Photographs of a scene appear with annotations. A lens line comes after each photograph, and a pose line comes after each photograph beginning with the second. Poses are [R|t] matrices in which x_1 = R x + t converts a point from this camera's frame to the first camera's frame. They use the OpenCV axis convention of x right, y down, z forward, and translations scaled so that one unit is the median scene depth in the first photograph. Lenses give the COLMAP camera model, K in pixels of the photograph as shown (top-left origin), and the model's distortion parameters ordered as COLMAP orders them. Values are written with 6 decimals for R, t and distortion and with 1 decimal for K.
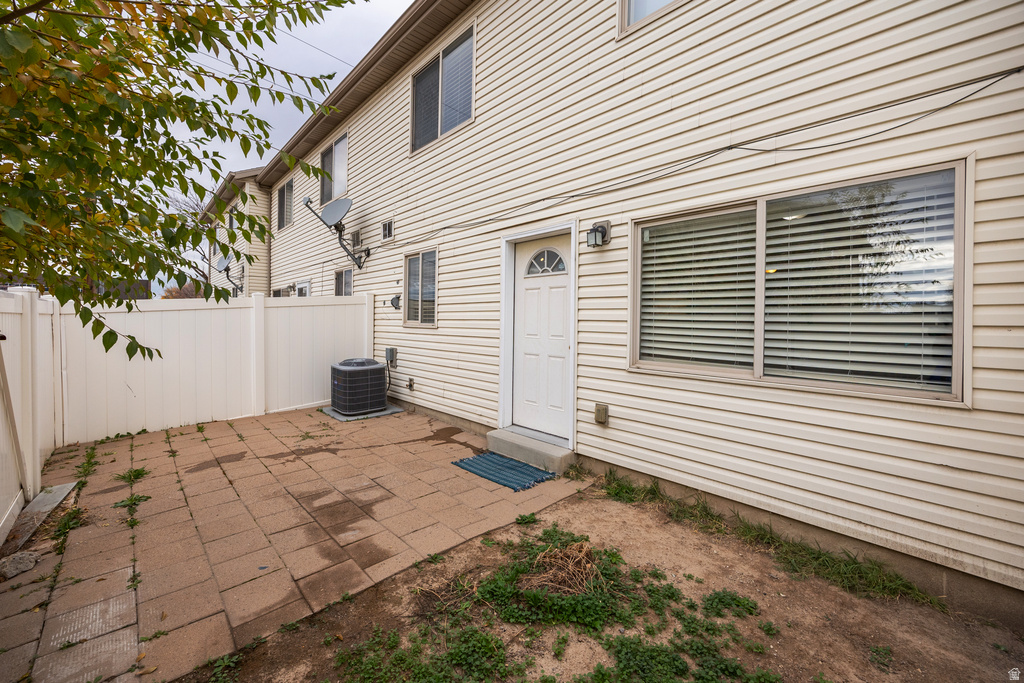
lens RADIAL K [[422.9, 0, 513.3], [0, 422.9, 322.2], [0, 0, 1]] dist [0.001568, 0.000174]
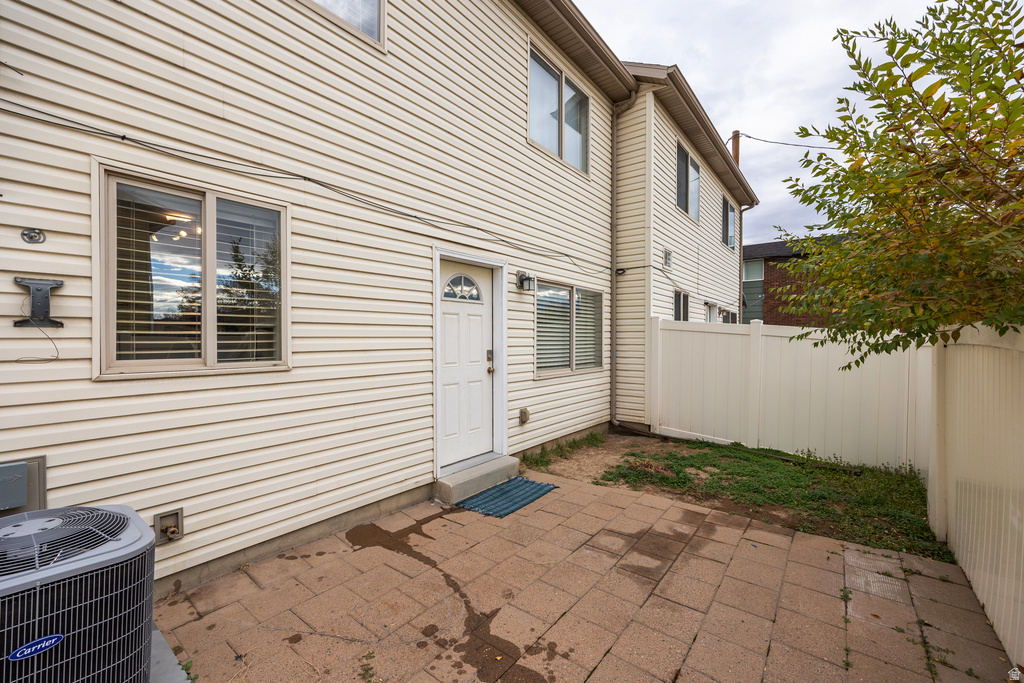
lens RADIAL K [[434.6, 0, 522.1], [0, 434.6, 341.8], [0, 0, 1]] dist [-0.001425, 0.004489]
pose [[-0.195719, -0.024165, 0.980362, -1.009411], [-0.004265, 0.999708, 0.023790, -0.044594], [-0.980651, 0.000475, -0.195764, 1.133229]]
